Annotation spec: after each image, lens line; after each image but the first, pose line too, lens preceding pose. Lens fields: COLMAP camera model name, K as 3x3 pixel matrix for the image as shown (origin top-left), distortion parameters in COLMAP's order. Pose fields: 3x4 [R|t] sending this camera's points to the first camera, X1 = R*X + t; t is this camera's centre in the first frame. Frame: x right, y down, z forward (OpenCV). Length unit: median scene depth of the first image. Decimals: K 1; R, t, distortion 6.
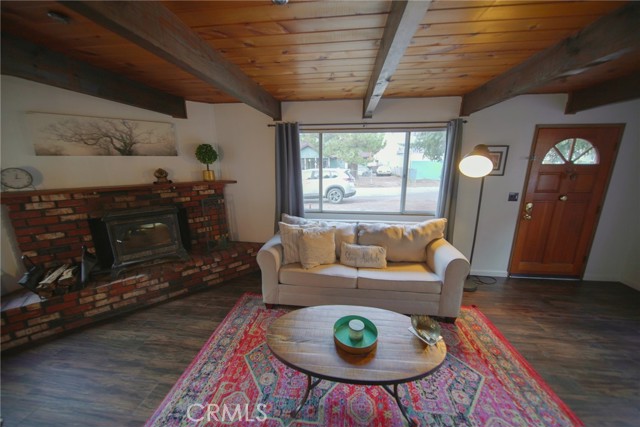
lens RADIAL K [[225.8, 0, 321.4], [0, 225.8, 213.2], [0, 0, 1]] dist [-0.002831, -0.000350]
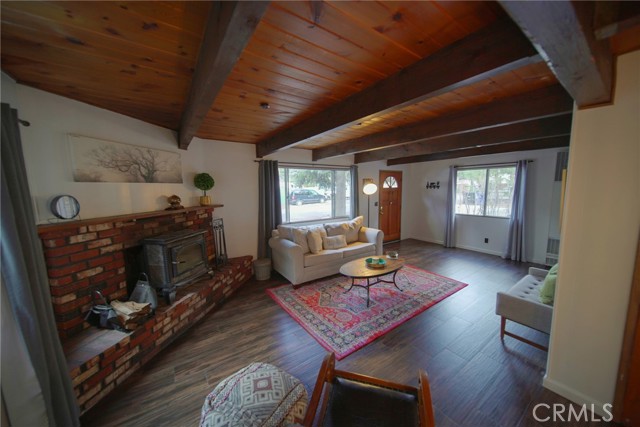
lens RADIAL K [[225.8, 0, 320.8], [0, 225.8, 214.4], [0, 0, 1]] dist [-0.002831, -0.000350]
pose [[0.753412, -0.084599, 0.652084, -0.992041], [0.160446, 0.985366, -0.057540, 0.067129], [-0.637674, 0.147975, 0.755960, -0.235928]]
